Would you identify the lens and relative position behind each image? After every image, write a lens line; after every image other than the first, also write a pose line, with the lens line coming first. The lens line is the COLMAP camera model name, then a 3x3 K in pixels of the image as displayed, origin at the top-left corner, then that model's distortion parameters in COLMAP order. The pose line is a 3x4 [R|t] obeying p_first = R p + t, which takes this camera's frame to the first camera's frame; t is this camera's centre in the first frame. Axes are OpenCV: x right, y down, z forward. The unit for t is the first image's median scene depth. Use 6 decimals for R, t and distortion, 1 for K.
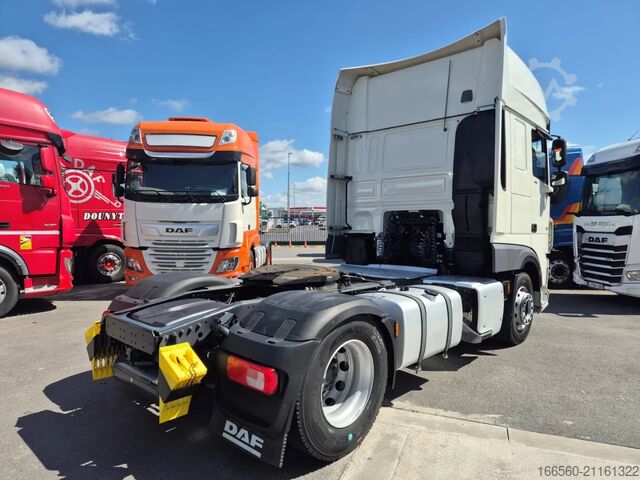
lens RADIAL K [[427.7, 0, 324.8], [0, 427.7, 240.7], [0, 0, 1]] dist [0.026163, -0.000479]
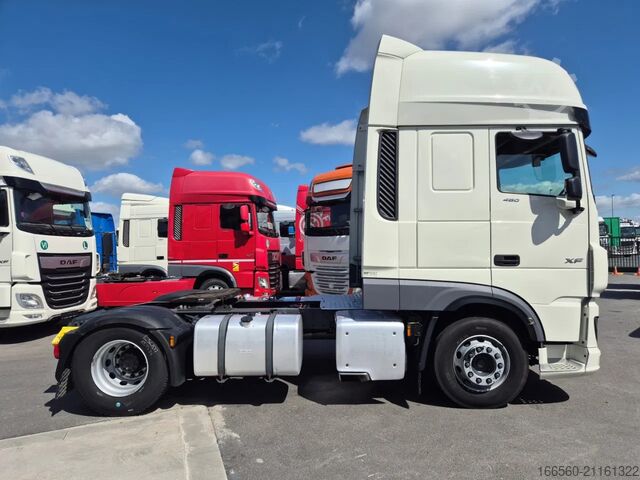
lens RADIAL K [[423.7, 0, 320.0], [0, 423.7, 240.0], [0, 0, 1]] dist [0.034430, 0.000808]
pose [[0.667864, -0.030202, -0.743670, 0.666237], [-0.008267, 0.998814, -0.047988, -0.021321], [0.744237, 0.038197, 0.666822, 0.200682]]
